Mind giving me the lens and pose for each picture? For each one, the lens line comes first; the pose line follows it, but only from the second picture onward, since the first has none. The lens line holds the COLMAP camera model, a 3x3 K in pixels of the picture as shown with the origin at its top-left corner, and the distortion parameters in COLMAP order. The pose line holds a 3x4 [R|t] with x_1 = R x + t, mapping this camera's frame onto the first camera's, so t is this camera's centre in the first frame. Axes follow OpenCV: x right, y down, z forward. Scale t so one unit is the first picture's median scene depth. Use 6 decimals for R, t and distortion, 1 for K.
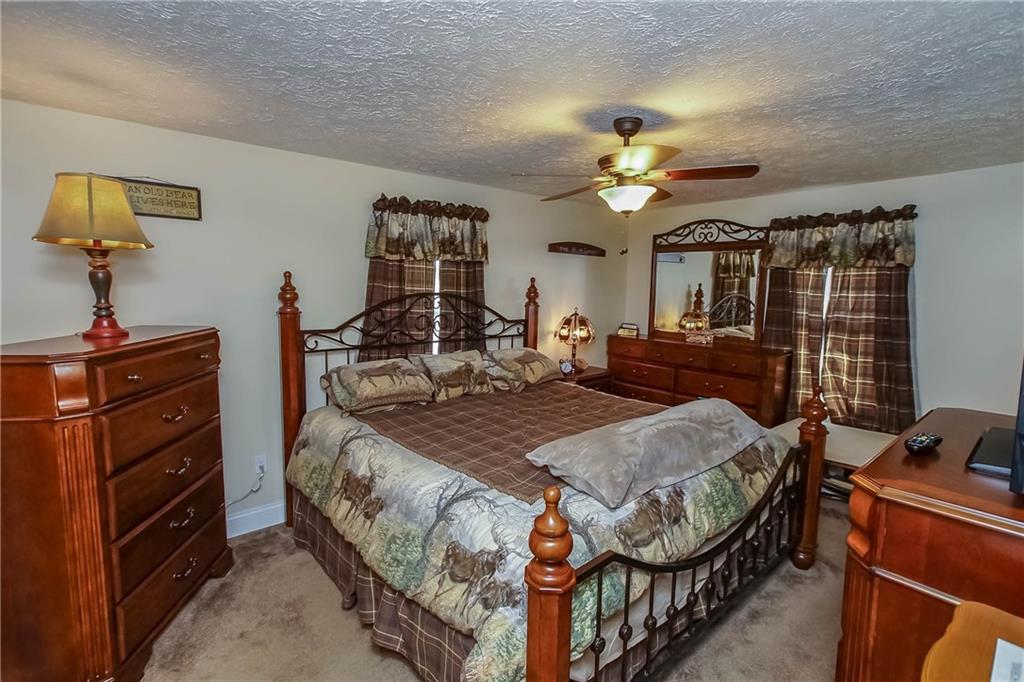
lens RADIAL K [[481.0, 0, 506.8], [0, 481.0, 335.9], [0, 0, 1]] dist [-0.021923, 0.030074]
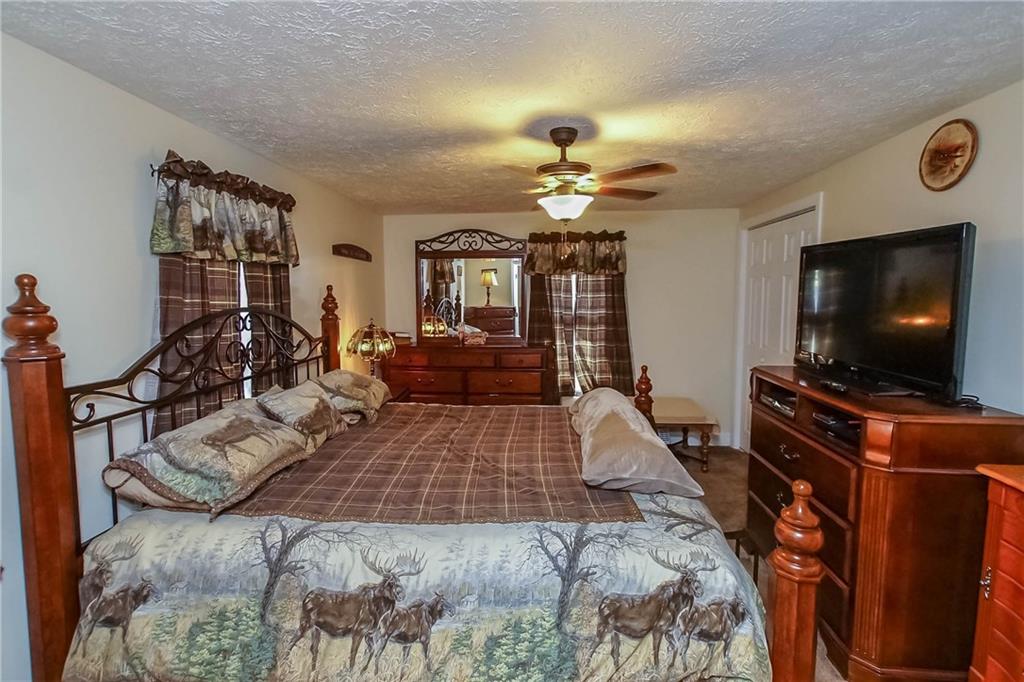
lens RADIAL K [[481.0, 0, 506.8], [0, 481.0, 335.9], [0, 0, 1]] dist [-0.021923, 0.030074]
pose [[0.704794, -0.083663, 0.704461, -0.385359], [0.092160, 0.995404, 0.026013, -0.032661], [-0.703400, 0.046590, 0.709266, 0.245417]]
